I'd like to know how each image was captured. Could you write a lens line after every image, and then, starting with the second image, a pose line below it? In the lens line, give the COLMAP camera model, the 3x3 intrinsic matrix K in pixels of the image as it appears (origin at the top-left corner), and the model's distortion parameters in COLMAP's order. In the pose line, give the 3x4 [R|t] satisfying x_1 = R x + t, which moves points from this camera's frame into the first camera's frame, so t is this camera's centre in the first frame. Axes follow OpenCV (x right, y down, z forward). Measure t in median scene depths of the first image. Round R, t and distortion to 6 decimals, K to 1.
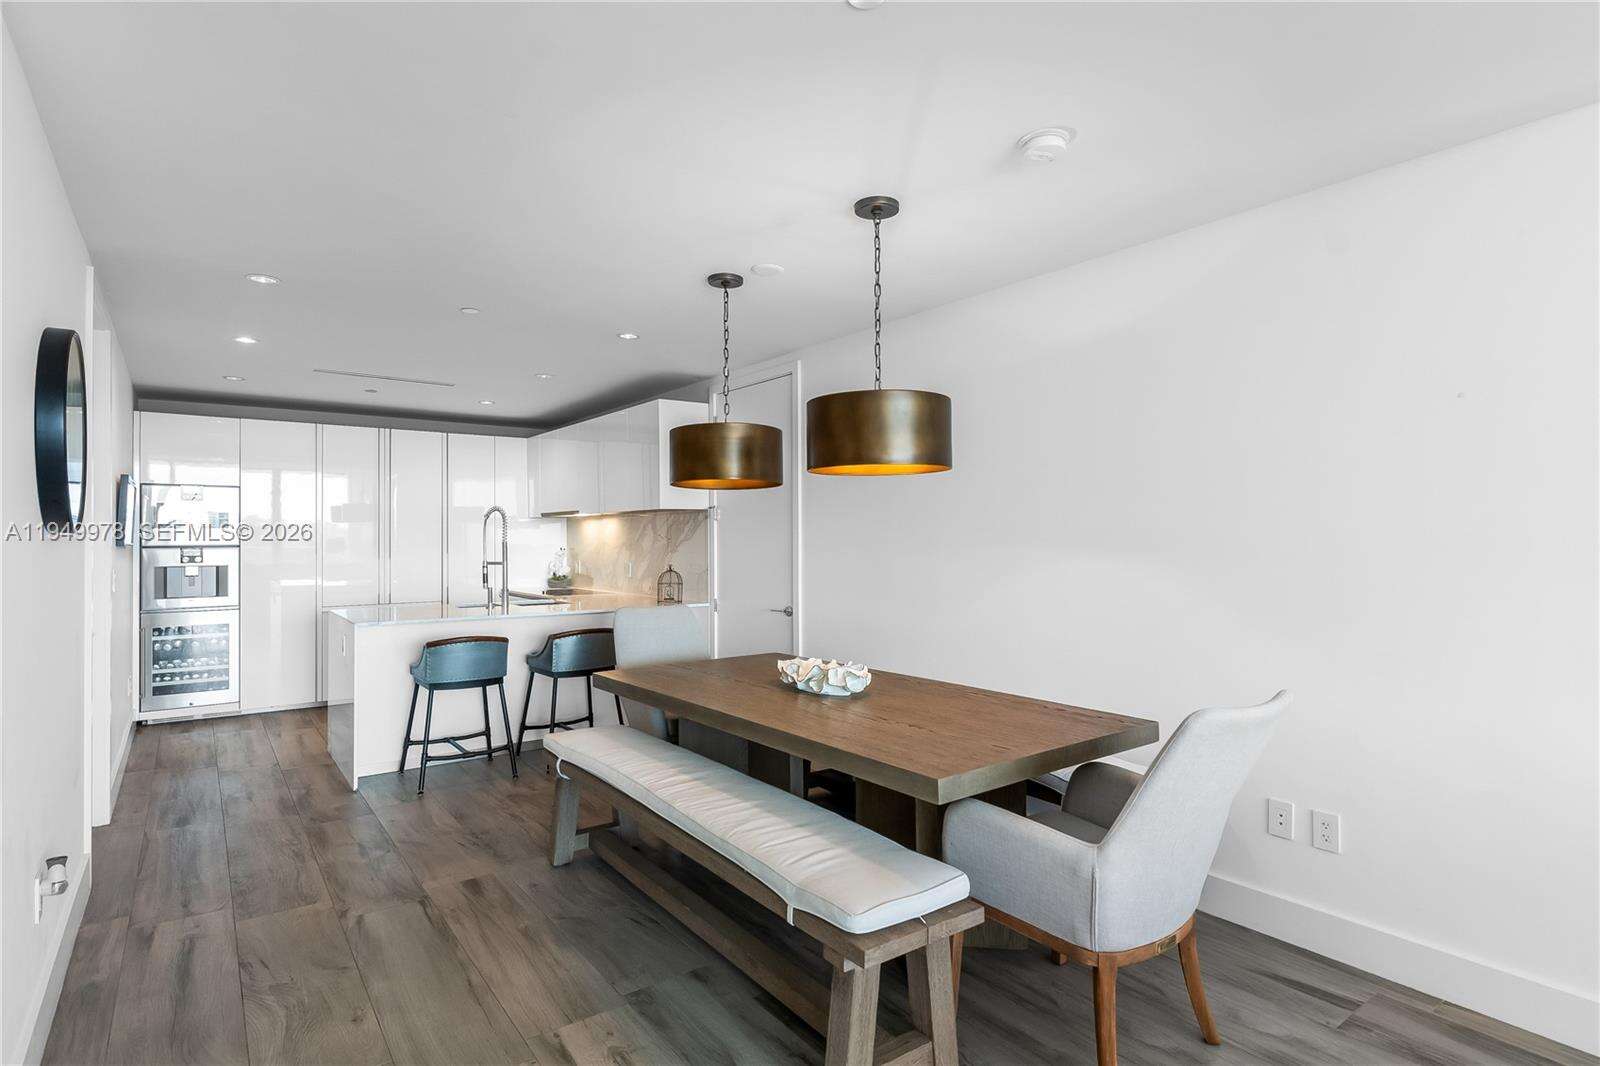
lens RADIAL K [[836.9, 0, 811.7], [0, 836.9, 539.2], [0, 0, 1]] dist [0.006266, 0.001196]
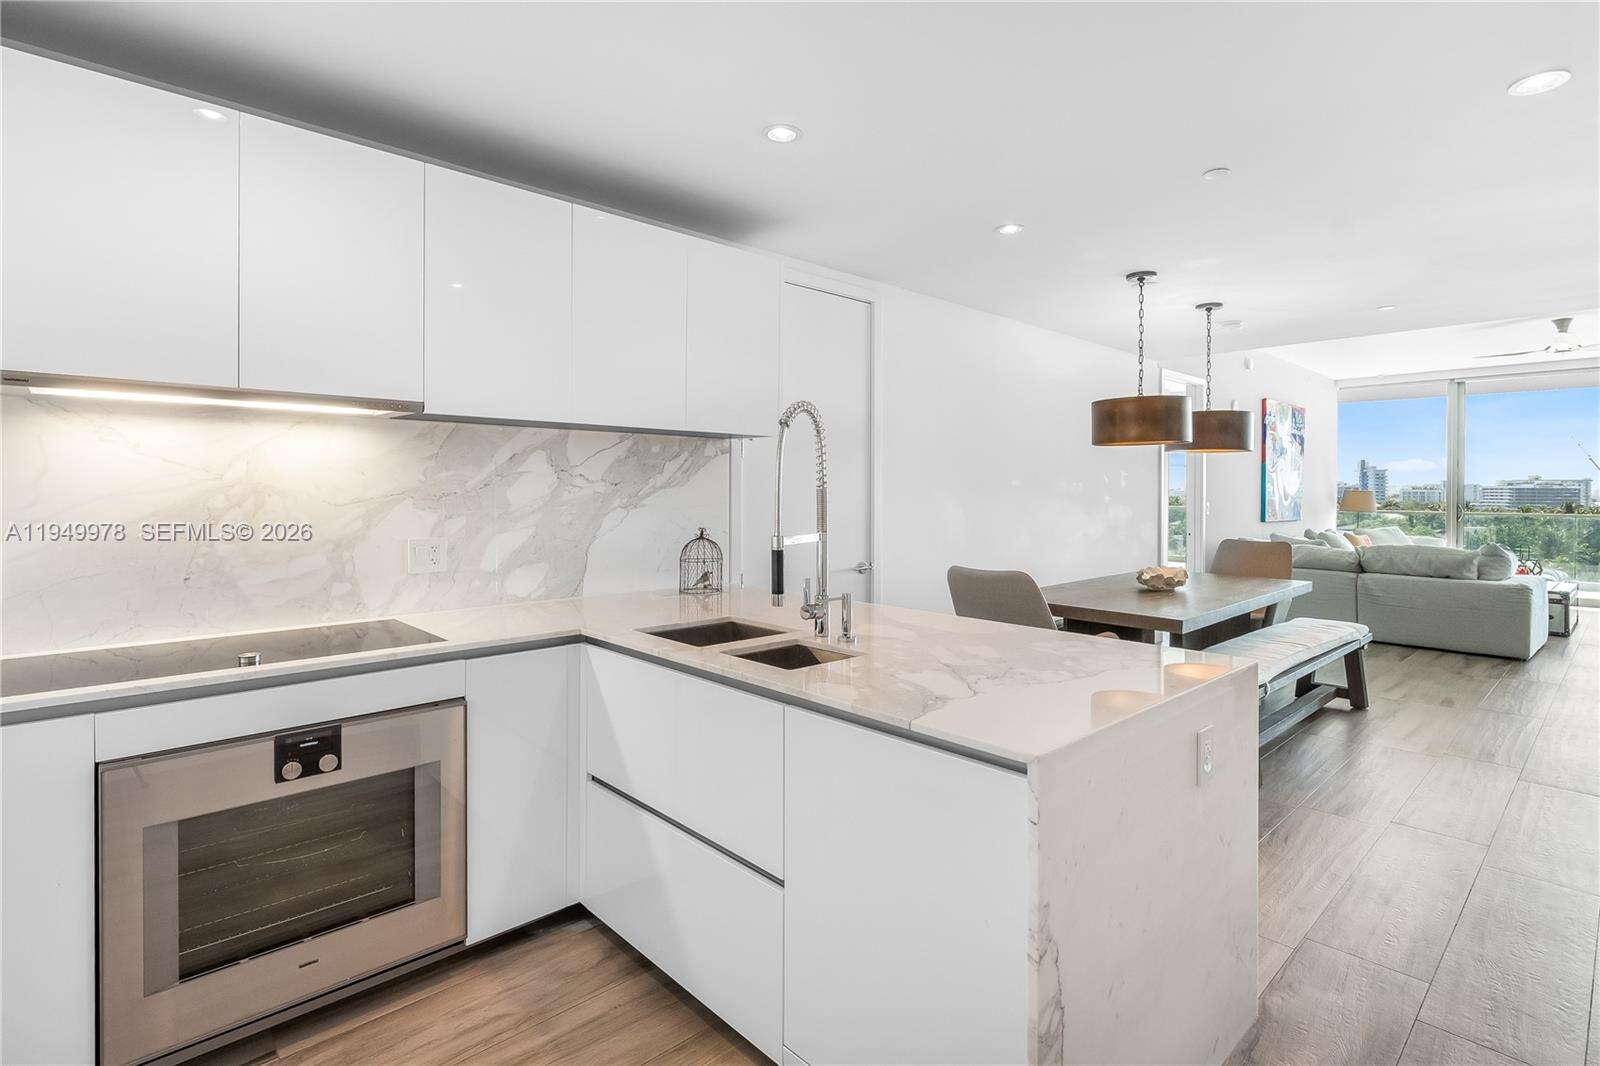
lens RADIAL K [[783.1, 0, 814.6], [0, 783.1, 496.0], [0, 0, 1]] dist [0.001441, 0.000764]
pose [[-0.124118, -0.003567, 0.992261, -0.689176], [-0.004152, 0.999987, 0.003075, 0.005845], [-0.992259, -0.003738, -0.124131, 0.941653]]
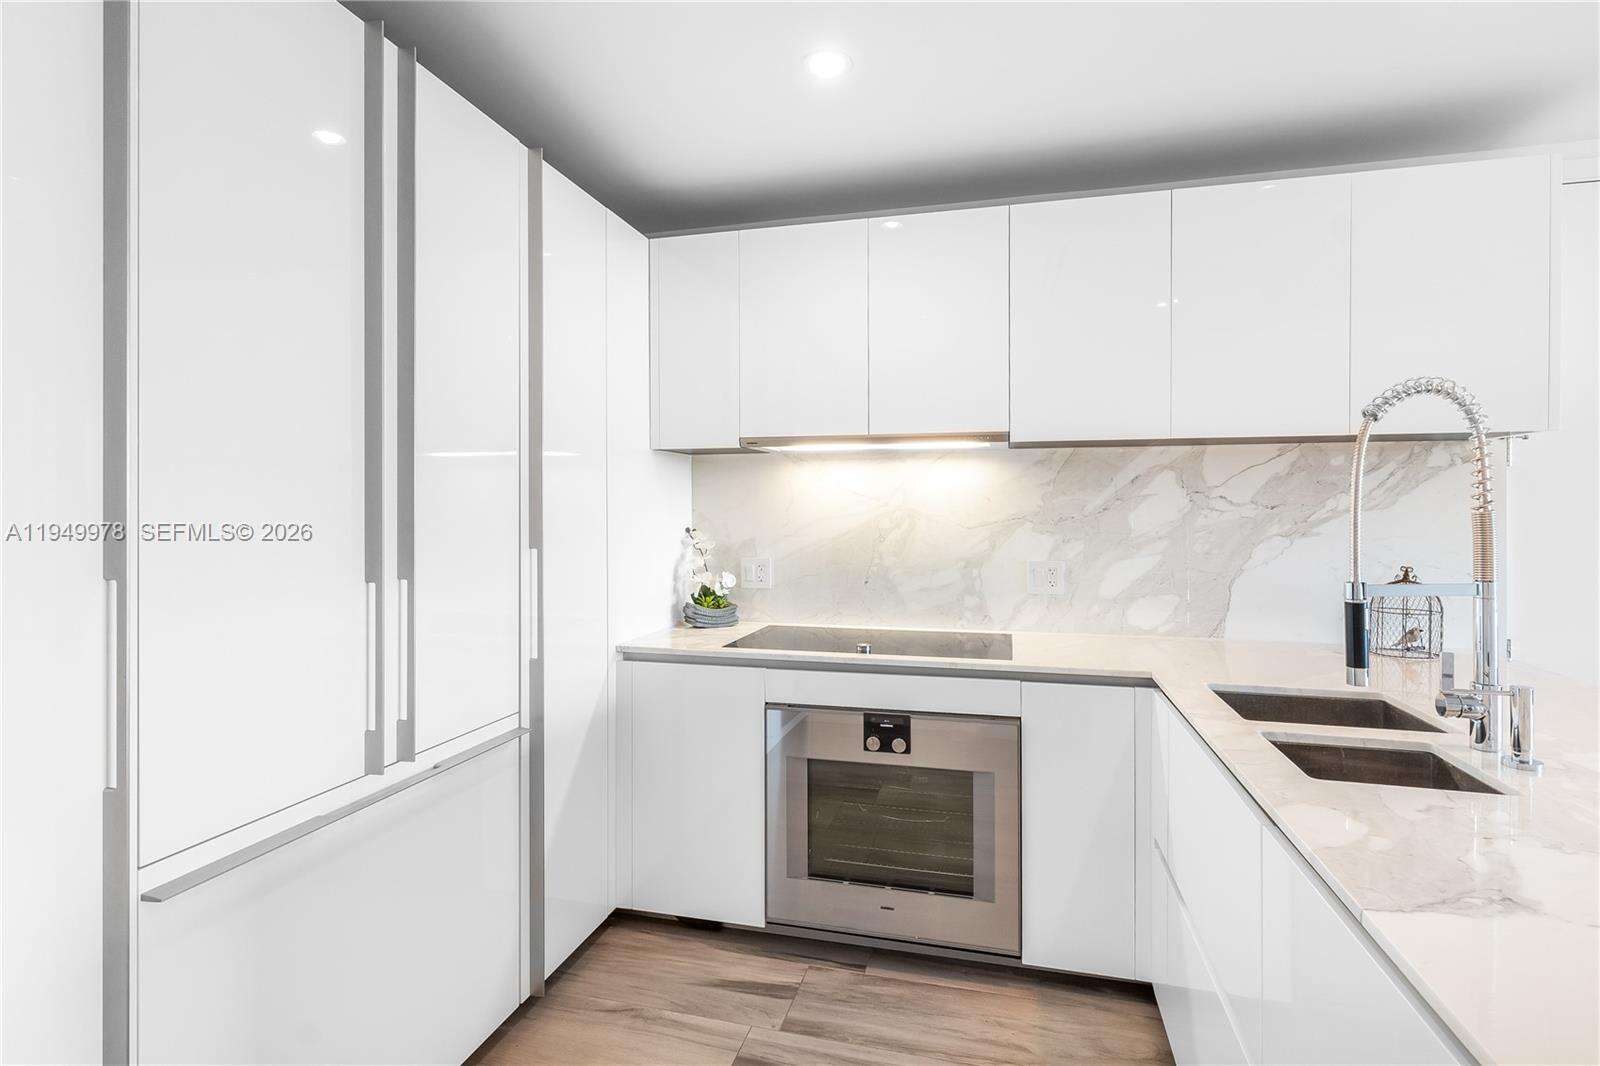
lens RADIAL K [[783.1, 0, 802.4], [0, 783.1, 511.3], [0, 0, 1]] dist [0.001441, 0.000764]
pose [[0.780152, 0.004819, 0.625571, -0.624986], [-0.004647, 0.999987, -0.001907, 0.004423], [-0.625572, -0.001419, 0.780165, 0.838468]]
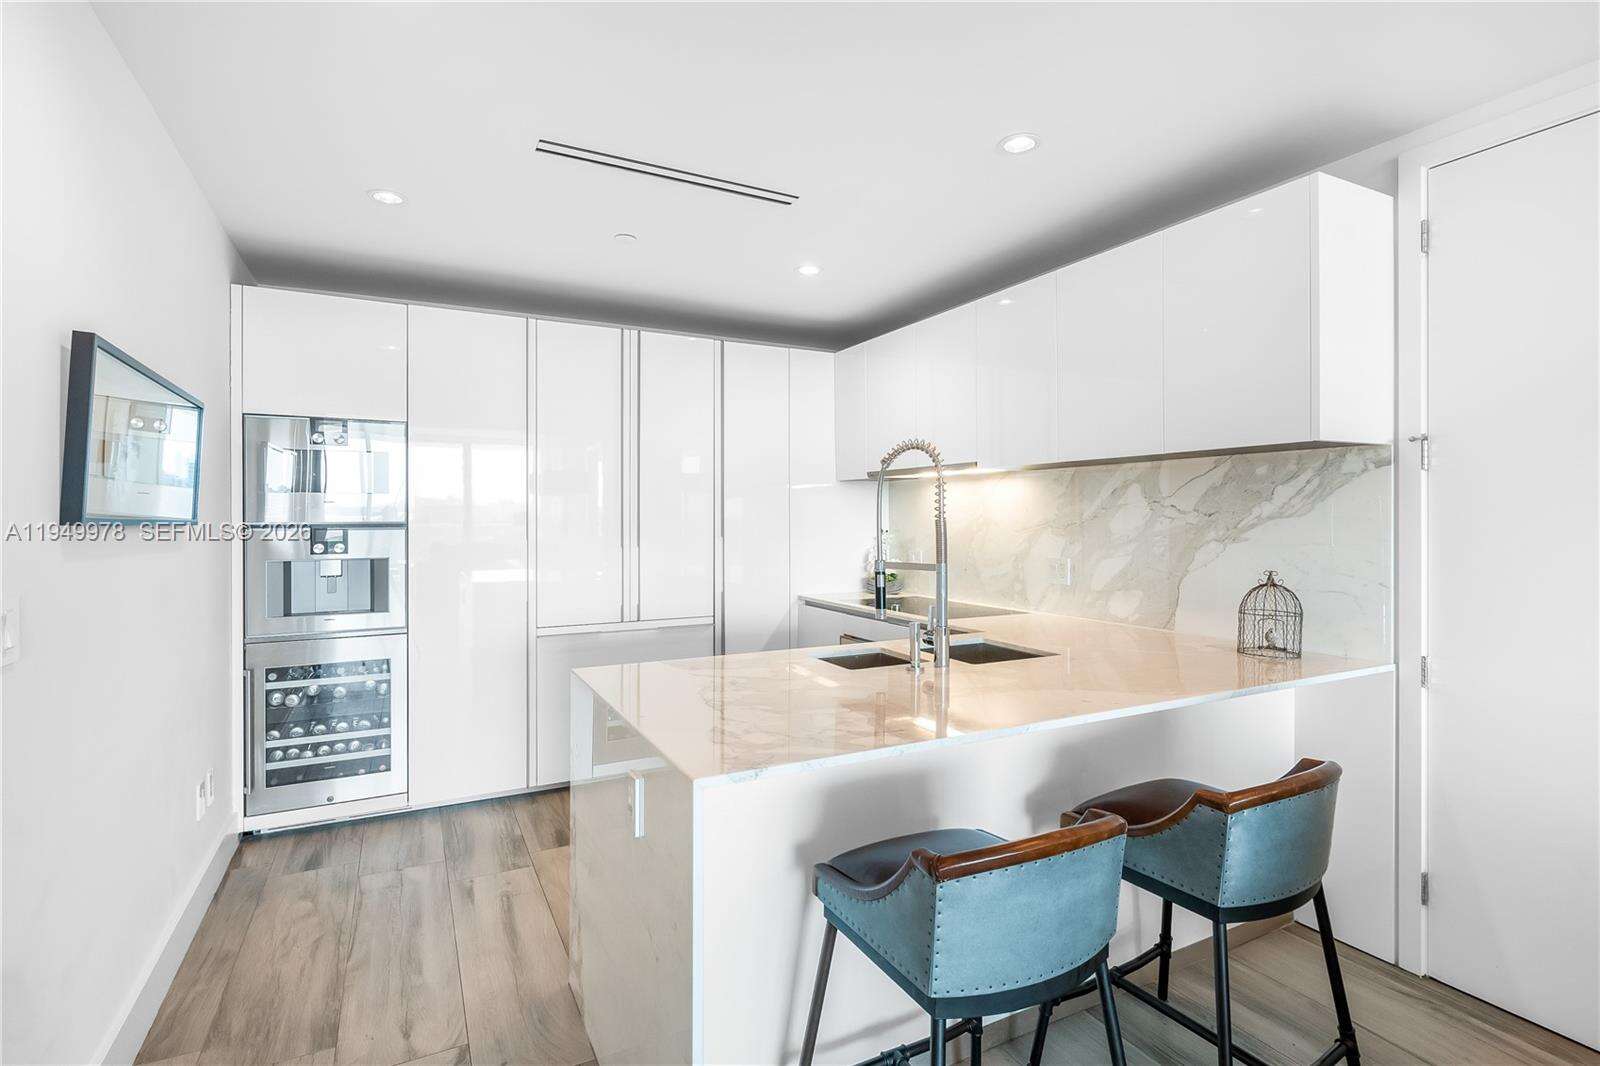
lens RADIAL K [[783.1, 0, 805.0], [0, 783.1, 523.5], [0, 0, 1]] dist [0.001441, 0.000764]
pose [[0.987050, 0.004036, -0.160361, -0.330468], [-0.002604, 0.999955, 0.009139, 0.001918], [0.160391, -0.008603, 0.987016, 0.520824]]
